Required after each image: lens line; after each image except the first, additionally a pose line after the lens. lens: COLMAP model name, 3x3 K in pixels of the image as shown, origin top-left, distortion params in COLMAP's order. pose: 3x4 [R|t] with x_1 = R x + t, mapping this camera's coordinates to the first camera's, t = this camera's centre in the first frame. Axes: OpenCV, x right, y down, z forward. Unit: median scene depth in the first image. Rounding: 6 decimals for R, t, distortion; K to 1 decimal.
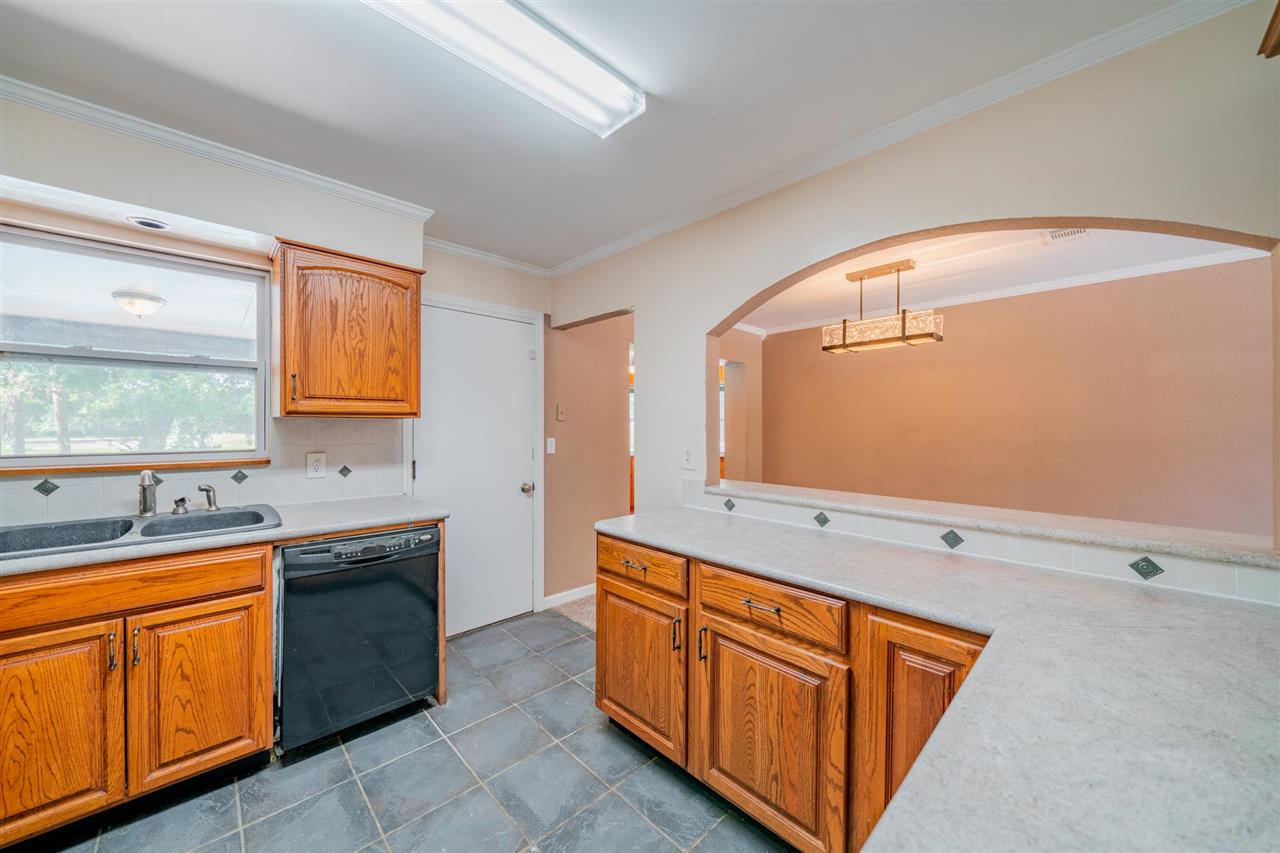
lens RADIAL K [[453.6, 0, 589.3], [0, 453.6, 434.7], [0, 0, 1]] dist [-0.007697, 0.000097]
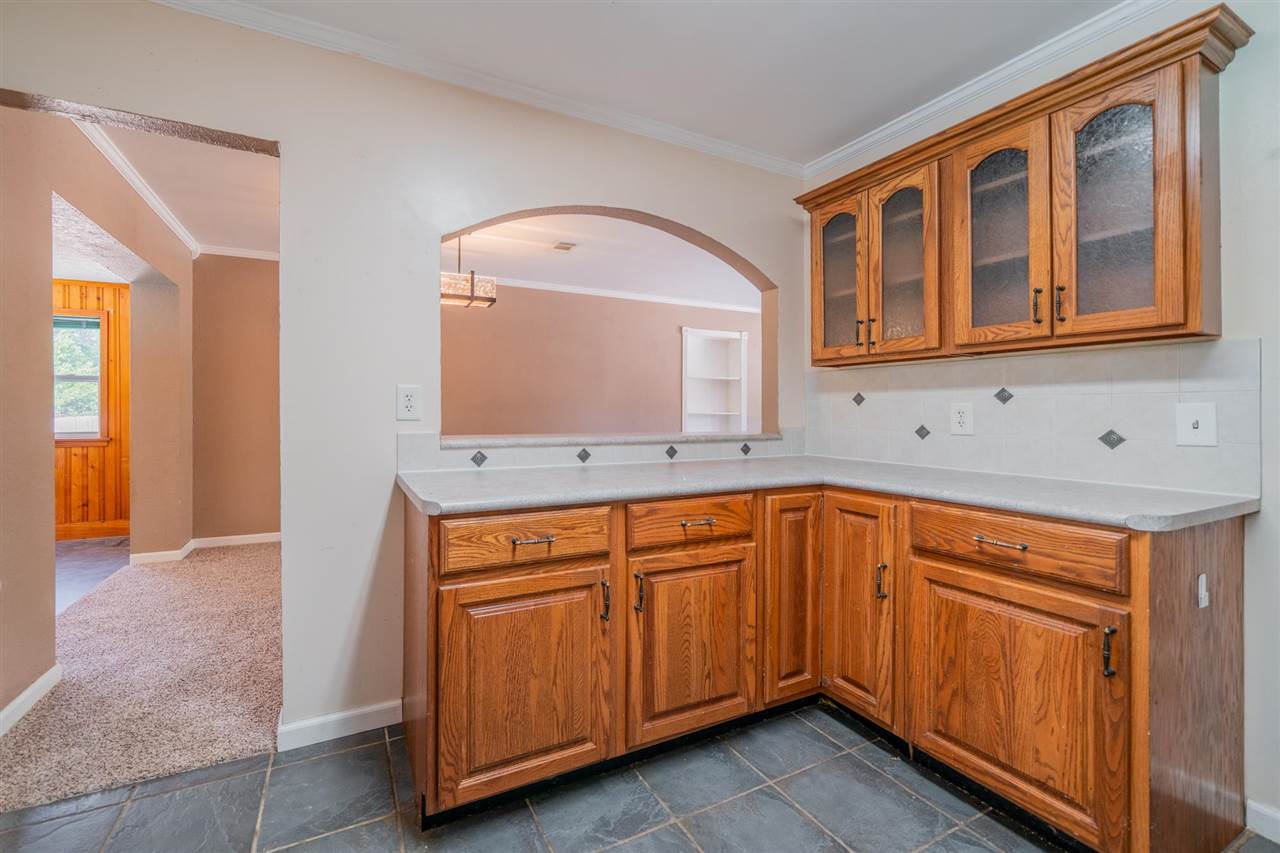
lens RADIAL K [[498.3, 0, 594.9], [0, 498.3, 415.0], [0, 0, 1]] dist [-0.003643, -0.000355]
pose [[0.288052, -0.017892, 0.957448, -0.623663], [0.012280, 0.999812, 0.014989, 0.084458], [-0.957536, 0.007439, 0.288217, 0.701800]]
